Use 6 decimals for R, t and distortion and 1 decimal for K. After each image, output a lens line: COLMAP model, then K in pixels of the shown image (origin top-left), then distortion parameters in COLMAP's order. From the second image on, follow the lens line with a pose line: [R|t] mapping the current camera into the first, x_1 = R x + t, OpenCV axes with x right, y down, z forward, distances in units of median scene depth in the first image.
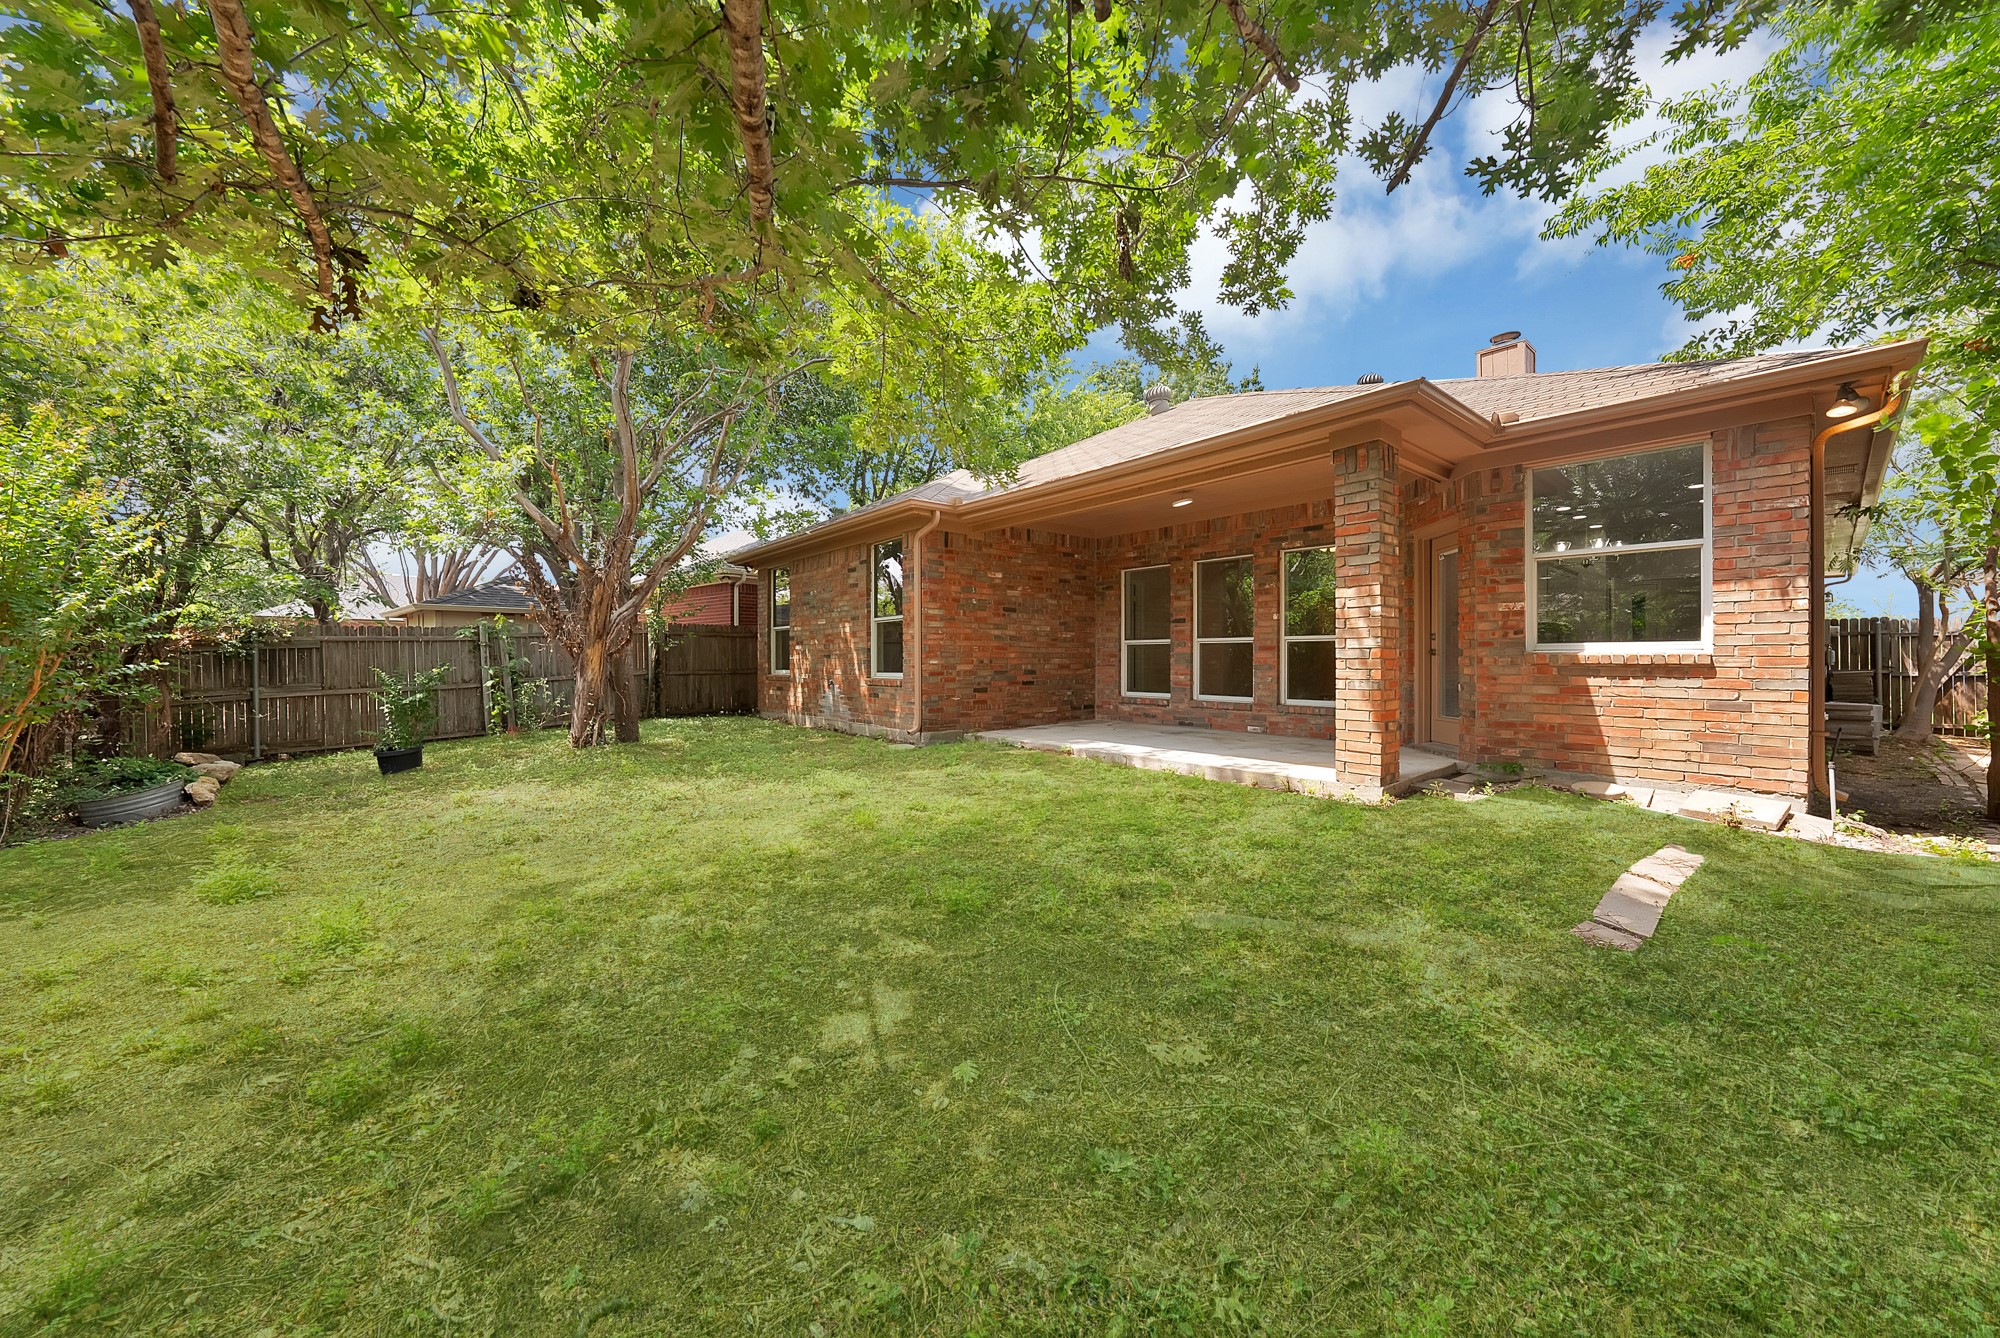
lens RADIAL K [[714.7, 0, 997.4], [0, 714.7, 662.8], [0, 0, 1]] dist [-0.020147, 0.000277]
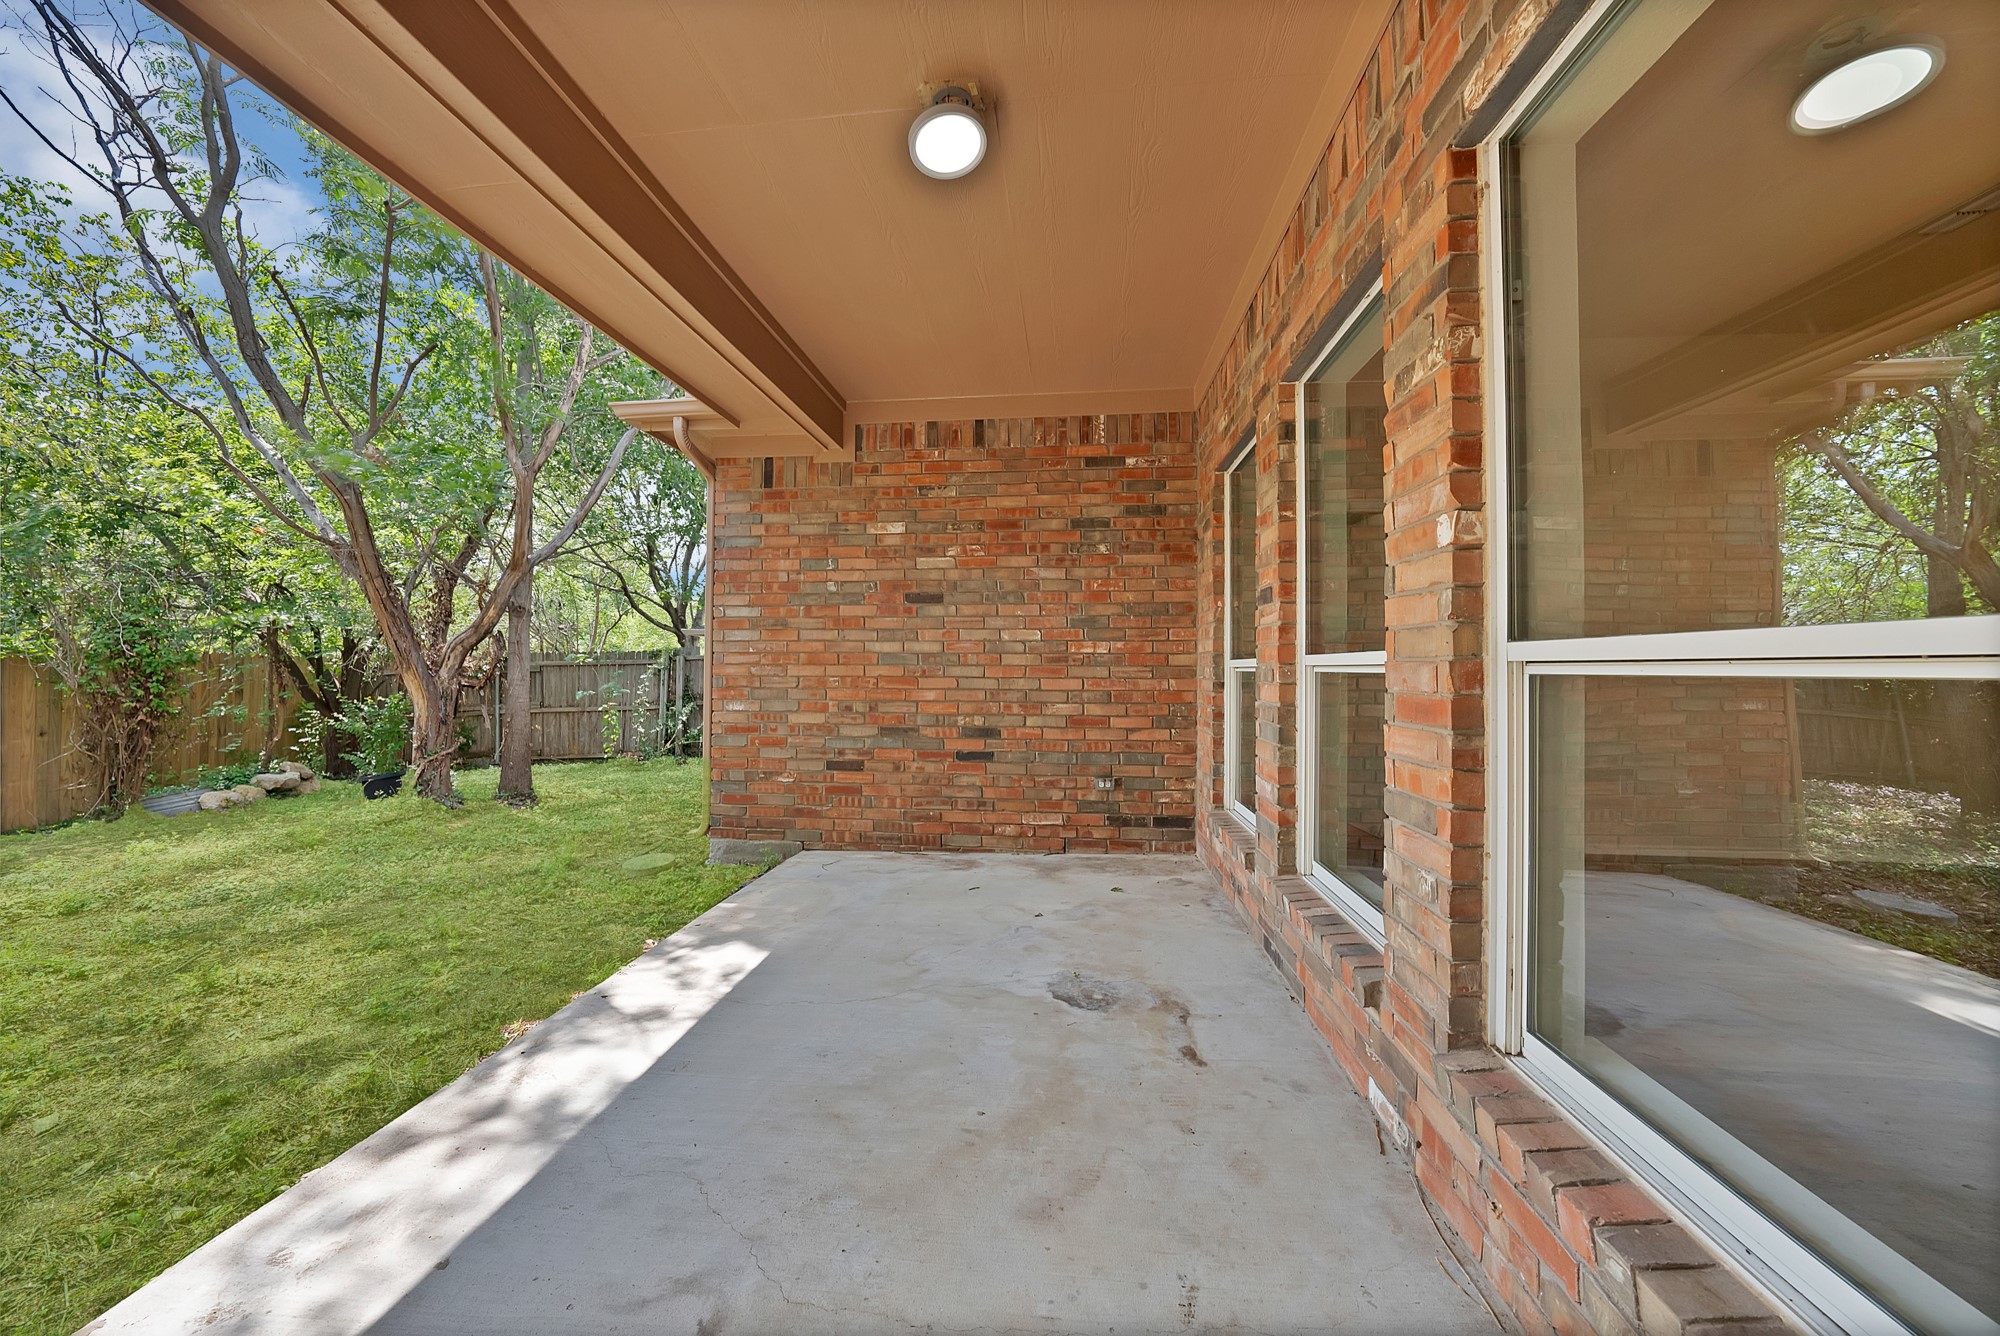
lens RADIAL K [[714.7, 0, 997.4], [0, 714.7, 661.8], [0, 0, 1]] dist [-0.020147, 0.000277]
pose [[0.693178, -0.002958, -0.720761, 0.389062], [-0.006740, 0.999921, -0.010587, -0.027757], [0.720735, 0.012197, 0.693103, 0.705832]]
